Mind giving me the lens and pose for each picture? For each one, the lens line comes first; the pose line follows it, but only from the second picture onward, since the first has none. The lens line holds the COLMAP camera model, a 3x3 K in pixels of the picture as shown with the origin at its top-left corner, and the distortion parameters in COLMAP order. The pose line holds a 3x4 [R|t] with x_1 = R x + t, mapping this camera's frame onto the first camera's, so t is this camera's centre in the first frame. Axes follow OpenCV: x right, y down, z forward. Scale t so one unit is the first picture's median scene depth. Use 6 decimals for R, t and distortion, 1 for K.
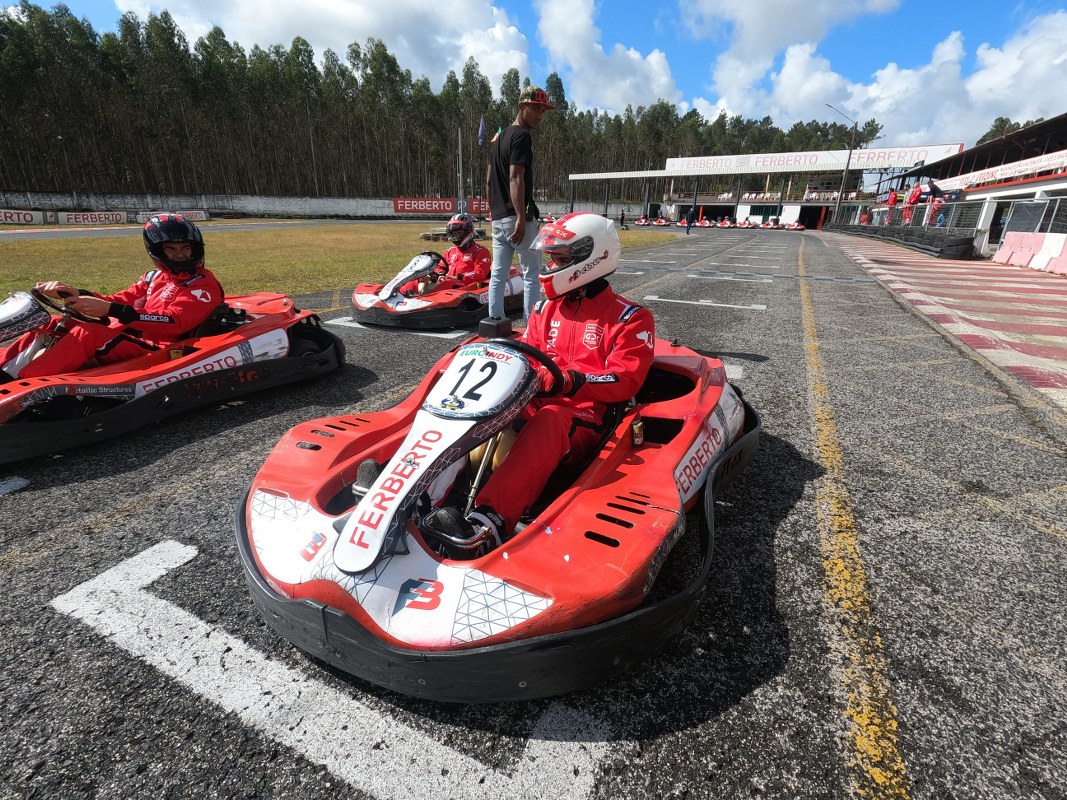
lens RADIAL K [[509.5, 0, 528.3], [0, 509.5, 401.7], [0, 0, 1]] dist [0.001806, -0.000452]
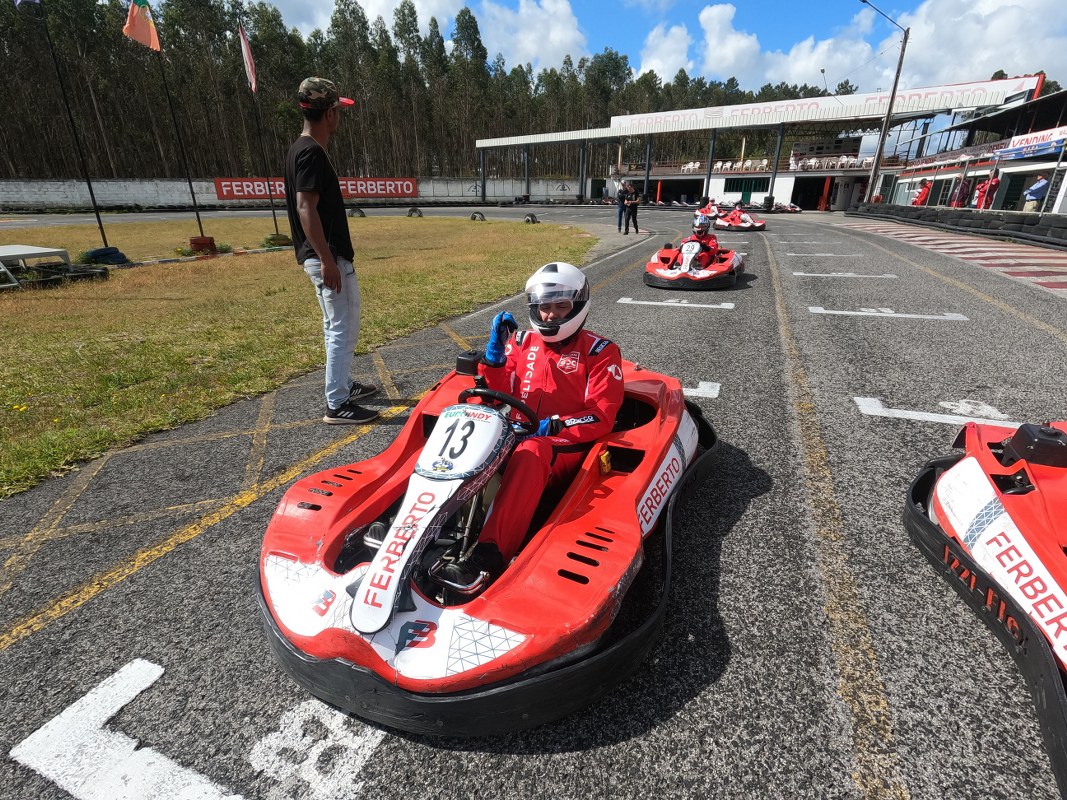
lens RADIAL K [[509.5, 0, 533.1], [0, 509.5, 400.1], [0, 0, 1]] dist [0.001806, -0.000452]
pose [[0.997159, -0.046999, 0.058856, 0.106501], [0.045127, 0.998444, 0.032757, -0.106853], [-0.060304, -0.030008, 0.997729, 0.285356]]
